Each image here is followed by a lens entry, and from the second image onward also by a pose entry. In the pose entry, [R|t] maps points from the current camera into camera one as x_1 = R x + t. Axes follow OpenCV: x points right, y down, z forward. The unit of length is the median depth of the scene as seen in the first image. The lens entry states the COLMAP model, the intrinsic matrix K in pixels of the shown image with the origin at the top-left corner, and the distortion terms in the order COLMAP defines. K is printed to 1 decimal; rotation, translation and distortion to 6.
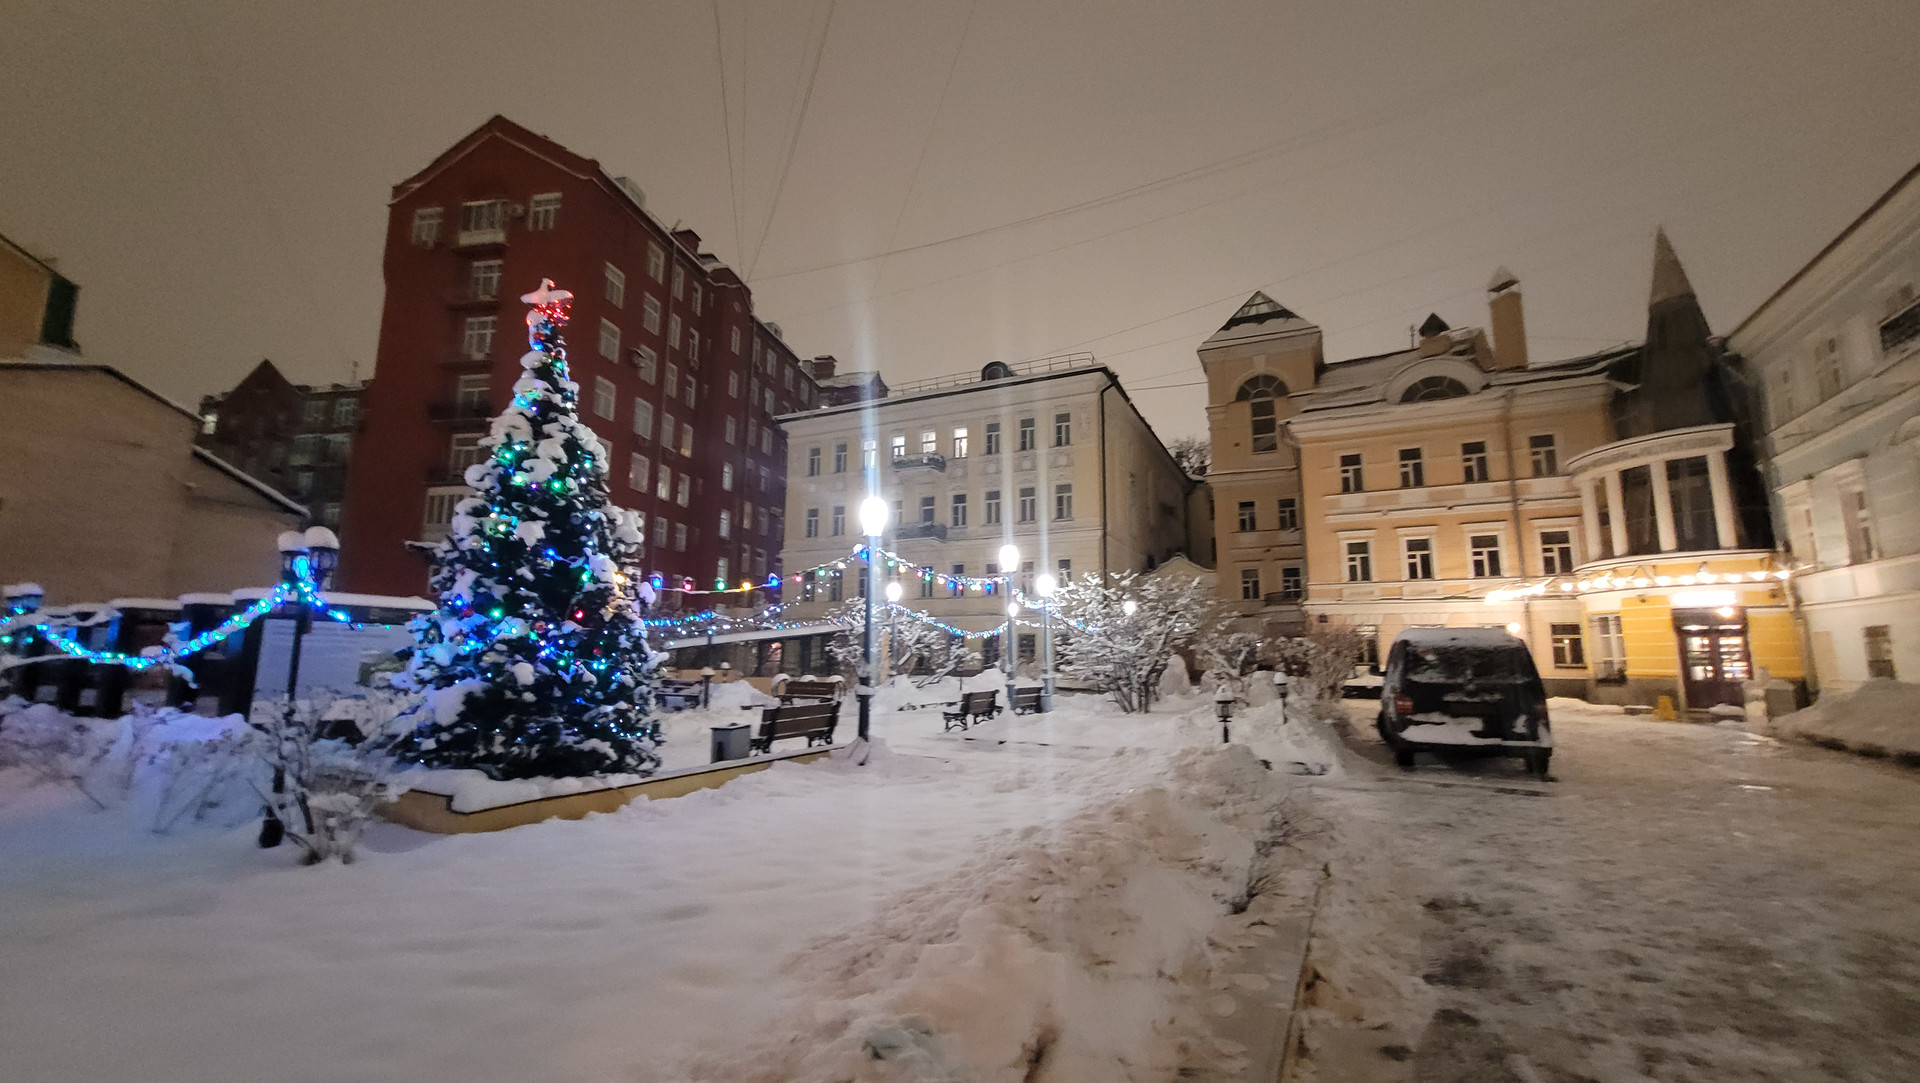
lens RADIAL K [[751.3, 0, 965.1], [0, 751.3, 545.2], [0, 0, 1]] dist [-0.000331, -0.000413]
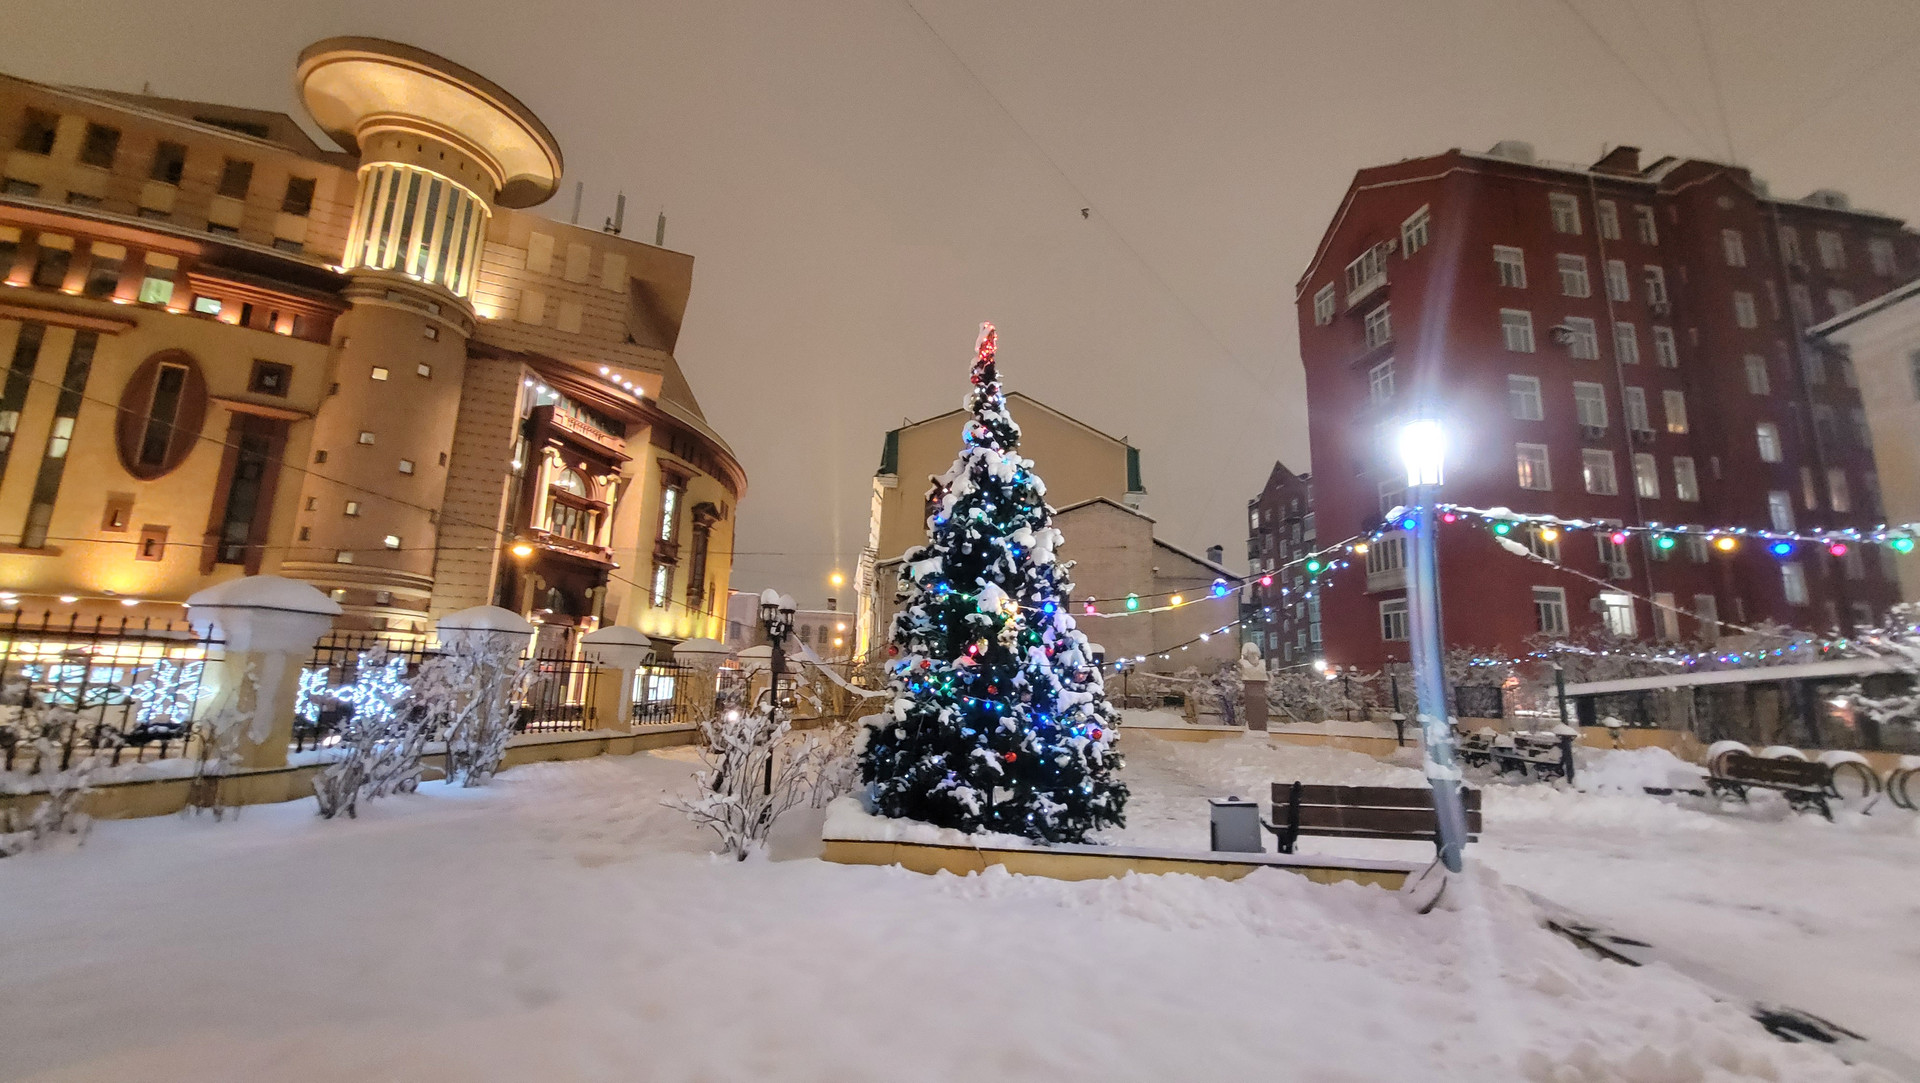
lens RADIAL K [[751.3, 0, 958.3], [0, 751.3, 540.3], [0, 0, 1]] dist [-0.000331, -0.000413]
pose [[0.338514, -0.177966, -0.923978, 0.063518], [0.113877, 0.982482, -0.147513, 0.016518], [0.934045, -0.055285, 0.352851, 0.114562]]
